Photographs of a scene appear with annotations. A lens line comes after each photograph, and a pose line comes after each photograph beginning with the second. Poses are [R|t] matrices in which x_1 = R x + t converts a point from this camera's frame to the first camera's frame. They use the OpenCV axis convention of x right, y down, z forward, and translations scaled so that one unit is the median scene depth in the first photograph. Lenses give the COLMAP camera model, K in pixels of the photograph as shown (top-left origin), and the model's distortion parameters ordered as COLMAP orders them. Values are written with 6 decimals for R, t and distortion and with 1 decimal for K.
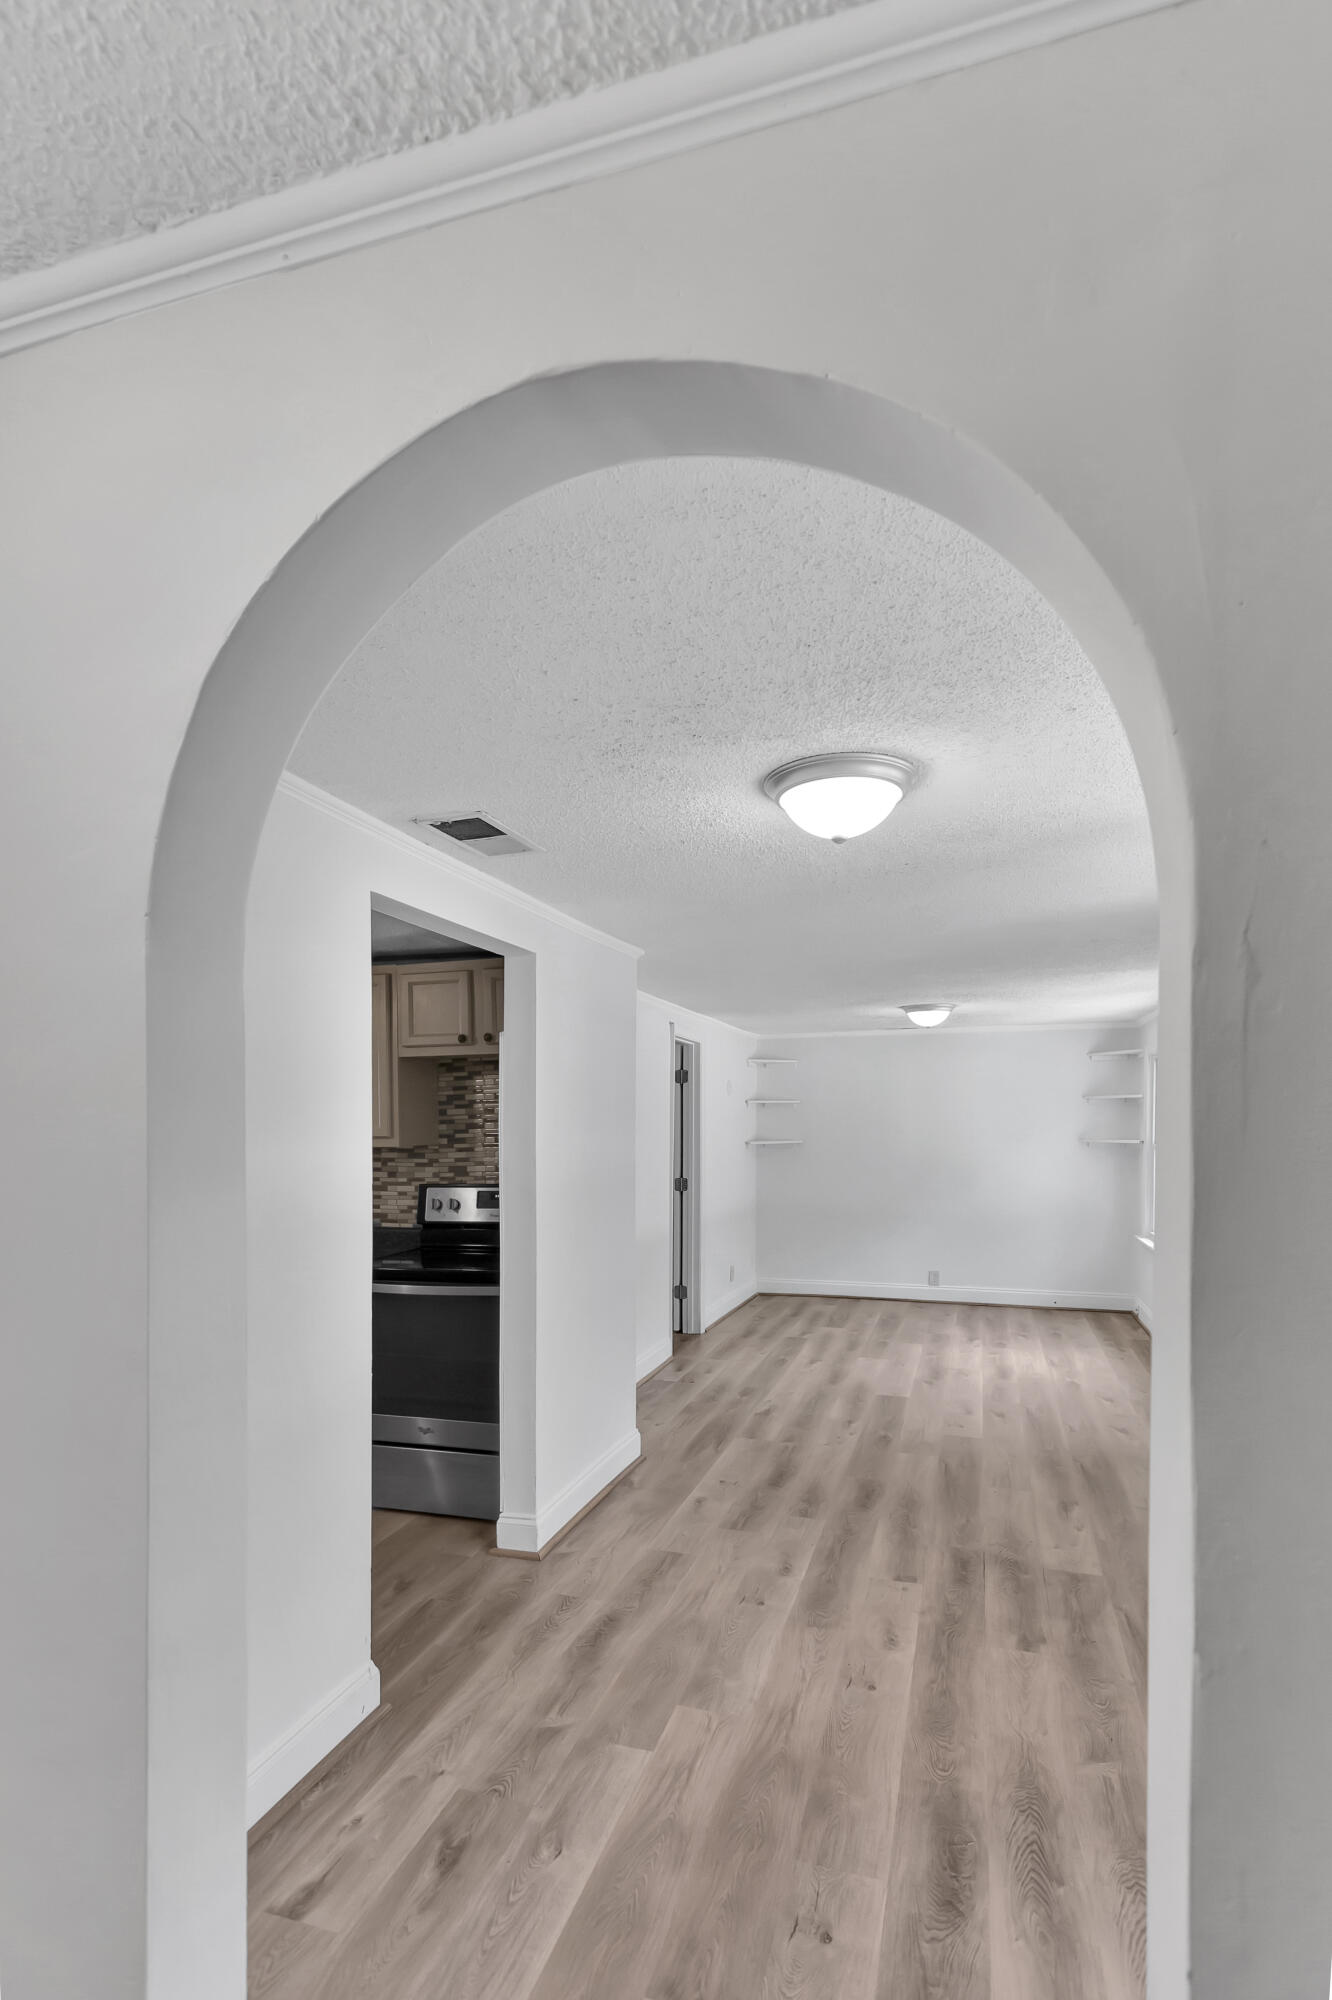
lens RADIAL K [[964.6, 0, 660.6], [0, 964.6, 1163.6], [0, 0, 1]] dist [0.012158, -0.000790]
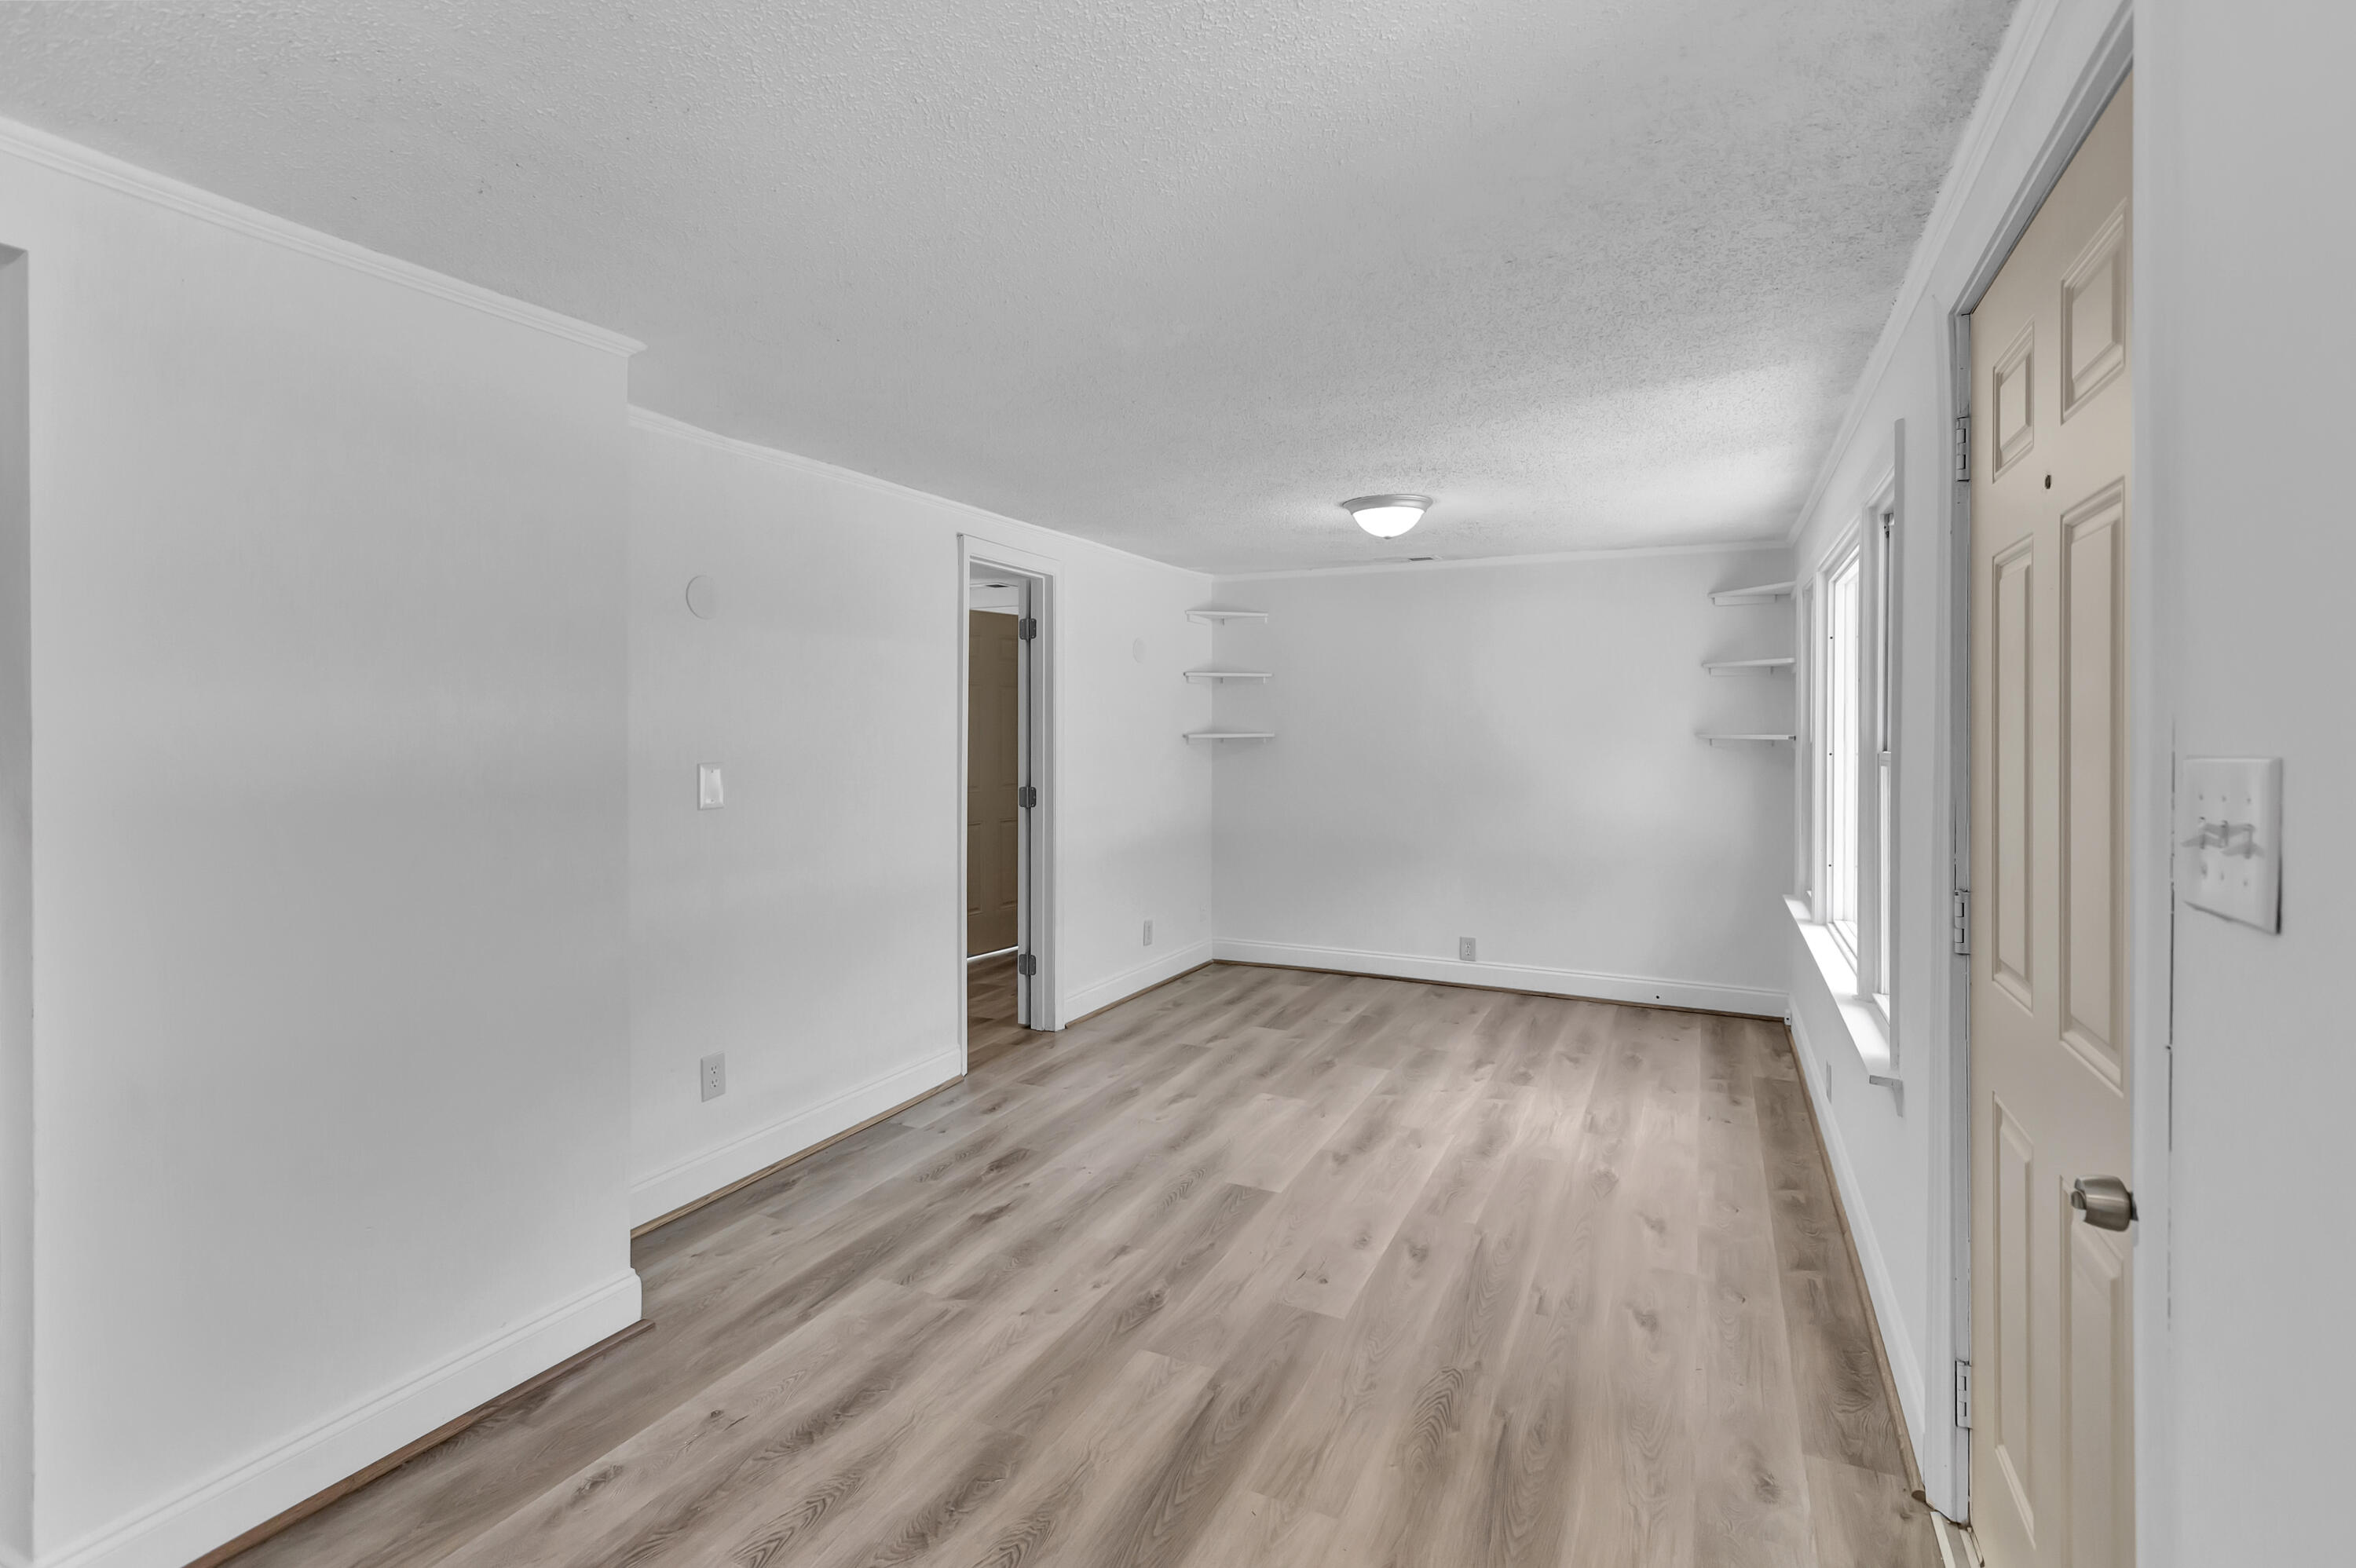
lens RADIAL K [[1092.9, 0, 1177.0], [0, 1092.9, 756.8], [0, 0, 1]] dist [0.002414, -0.001332]
pose [[0.990829, 0.009461, -0.134792, 0.323110], [-0.011468, 0.999834, -0.014123, 0.005944], [0.134636, 0.015539, 0.990773, 0.433710]]
